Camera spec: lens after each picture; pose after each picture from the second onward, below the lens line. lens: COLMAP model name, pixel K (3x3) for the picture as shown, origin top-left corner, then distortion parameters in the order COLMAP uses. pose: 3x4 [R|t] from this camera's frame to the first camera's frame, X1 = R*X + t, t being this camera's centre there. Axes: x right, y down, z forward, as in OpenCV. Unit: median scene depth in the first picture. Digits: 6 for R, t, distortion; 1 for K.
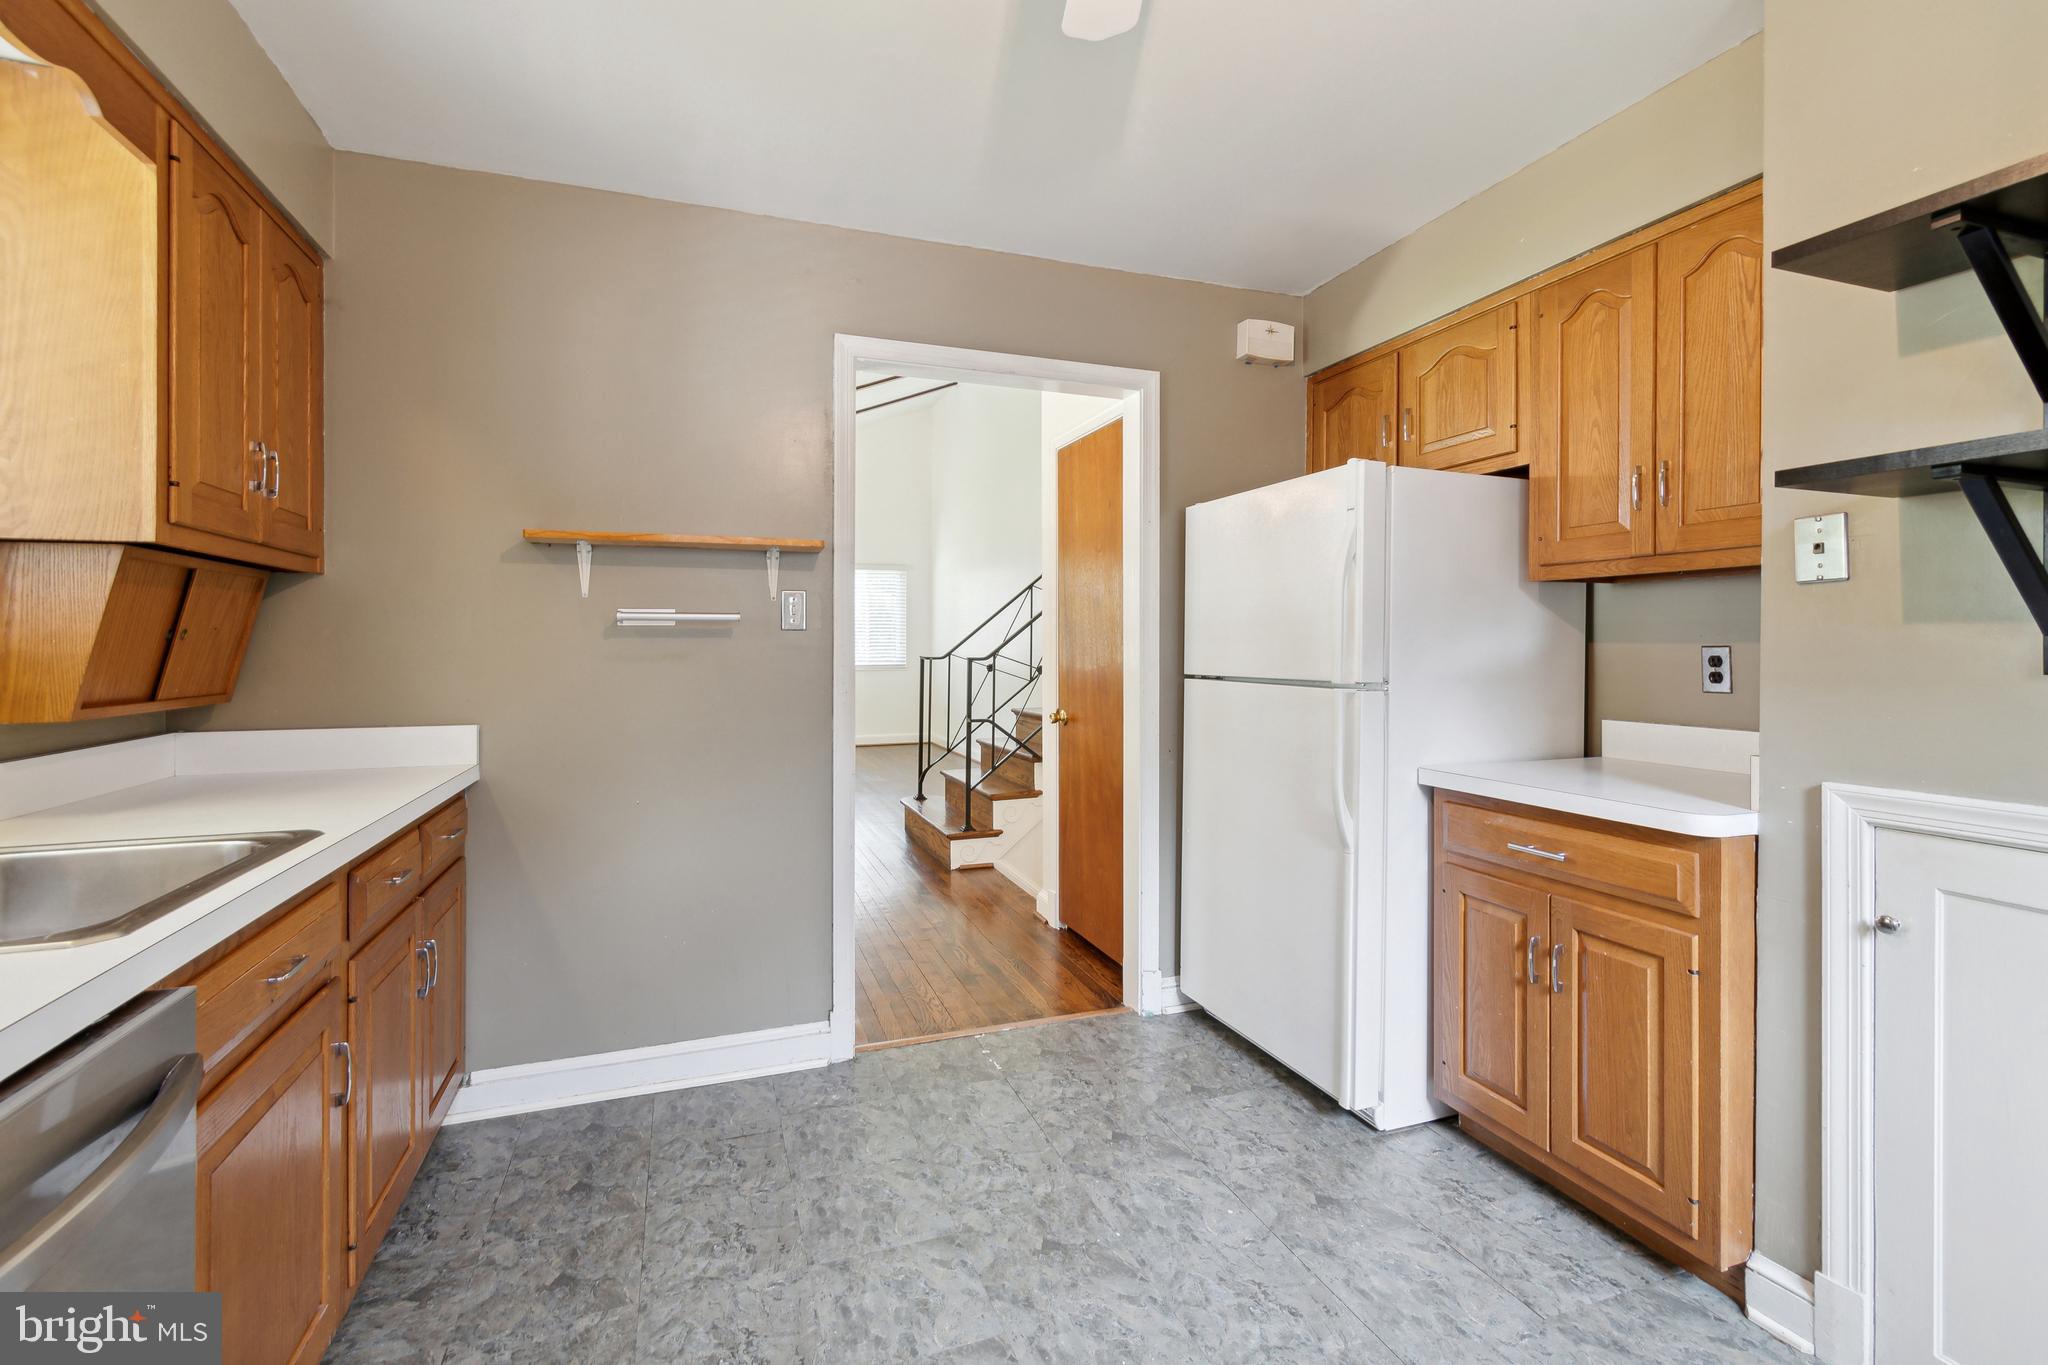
lens RADIAL K [[919.6, 0, 1012.9], [0, 919.6, 646.2], [0, 0, 1]] dist [-0.002513, -0.001277]
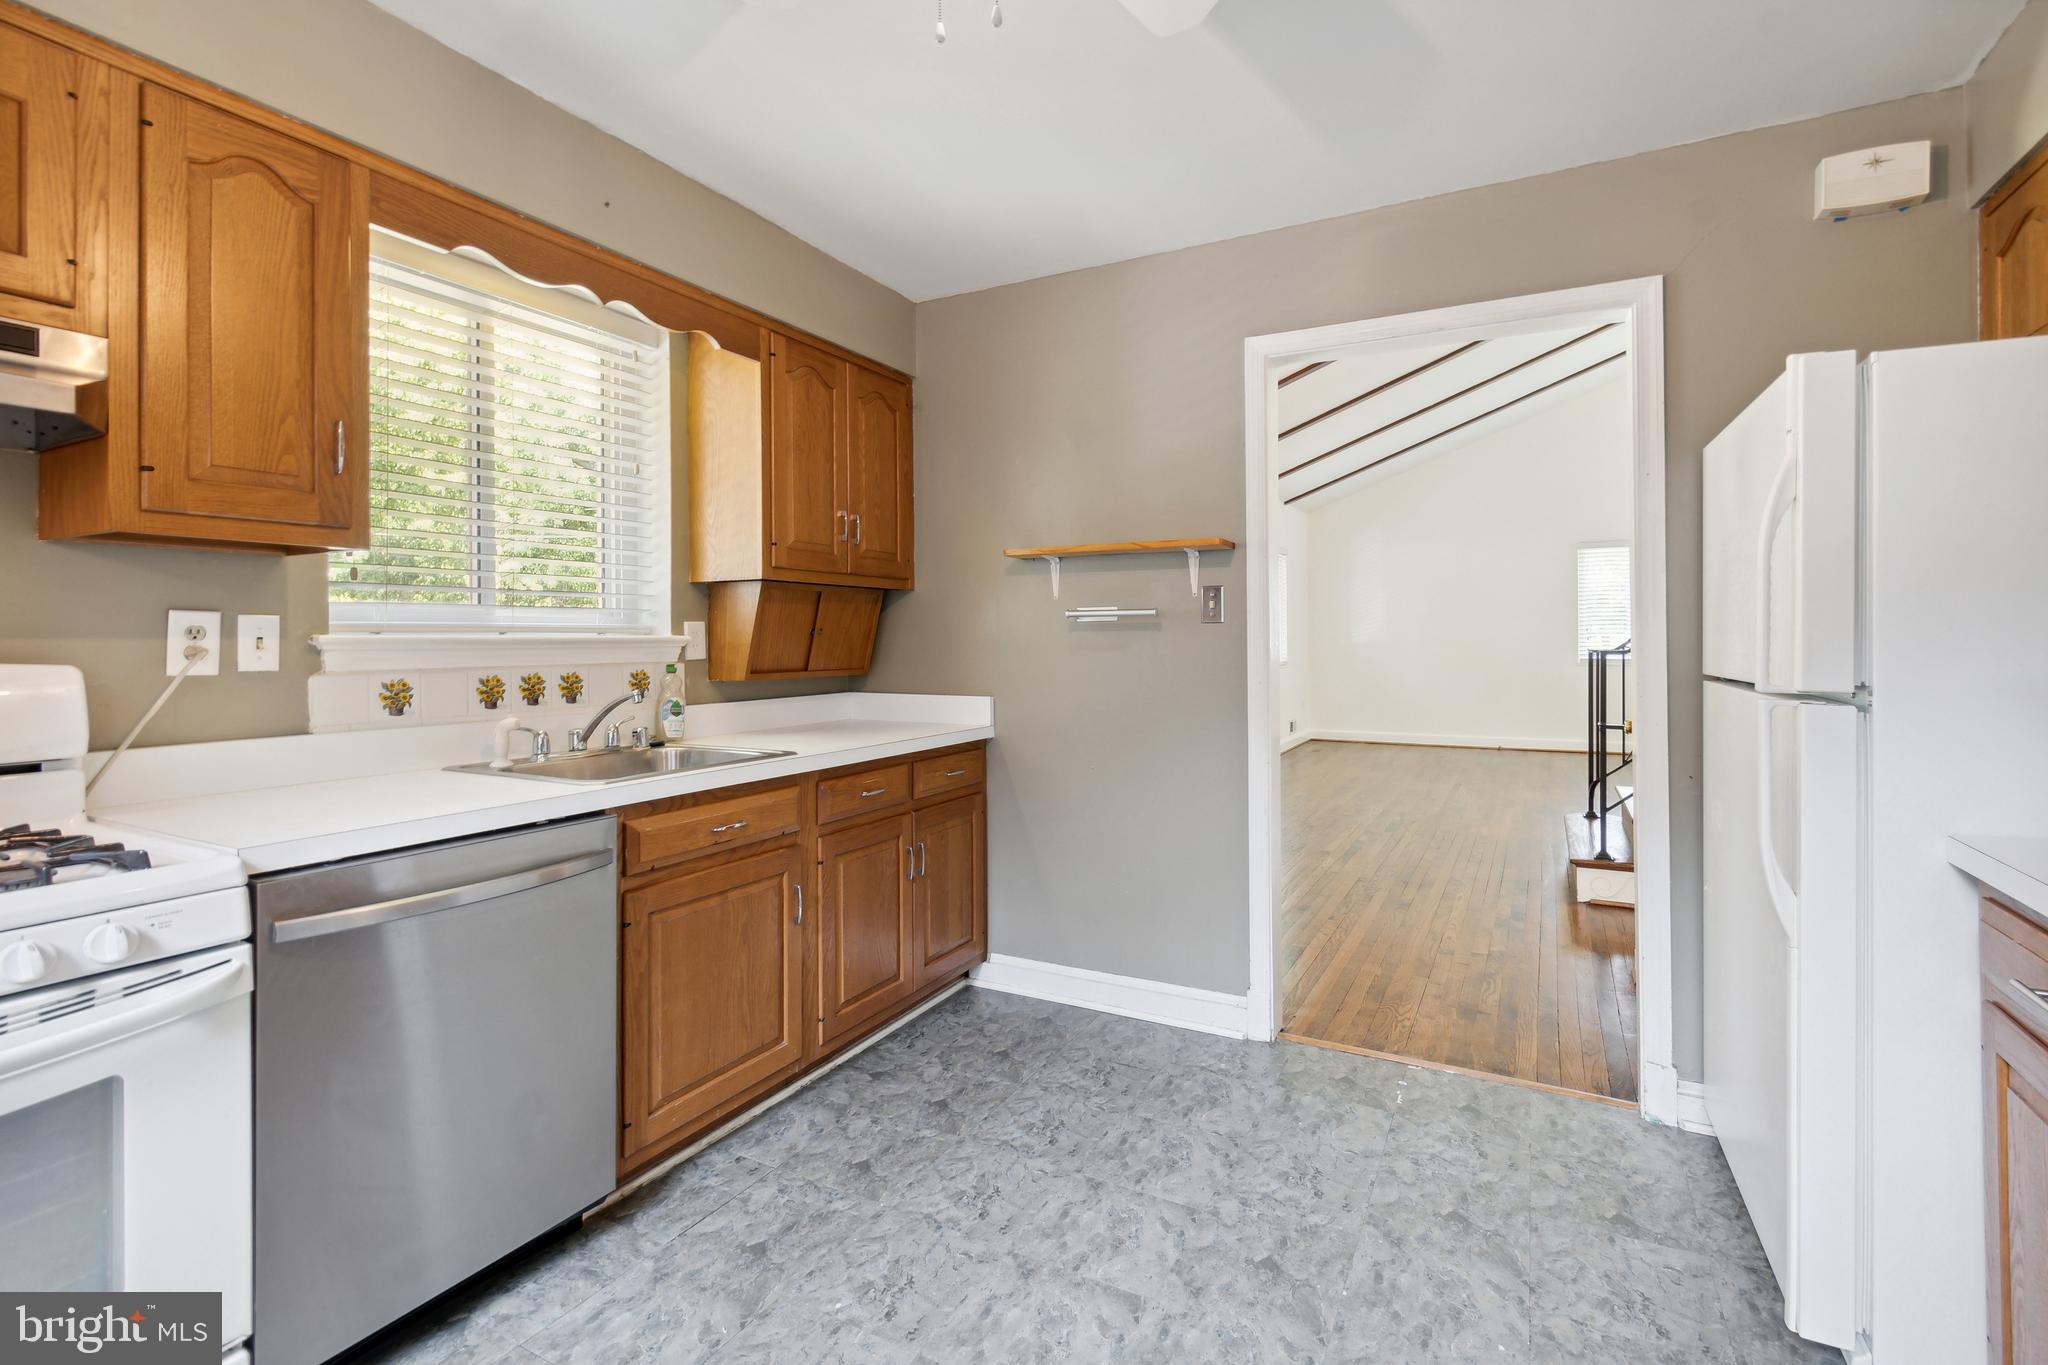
lens RADIAL K [[919.6, 0, 1045.8], [0, 919.6, 632.6], [0, 0, 1]] dist [-0.002513, -0.001277]
pose [[0.674282, -0.006372, -0.738446, 0.488675], [0.001512, 0.999973, -0.007247, 0.001884], [0.738472, 0.003770, 0.674274, 0.150011]]
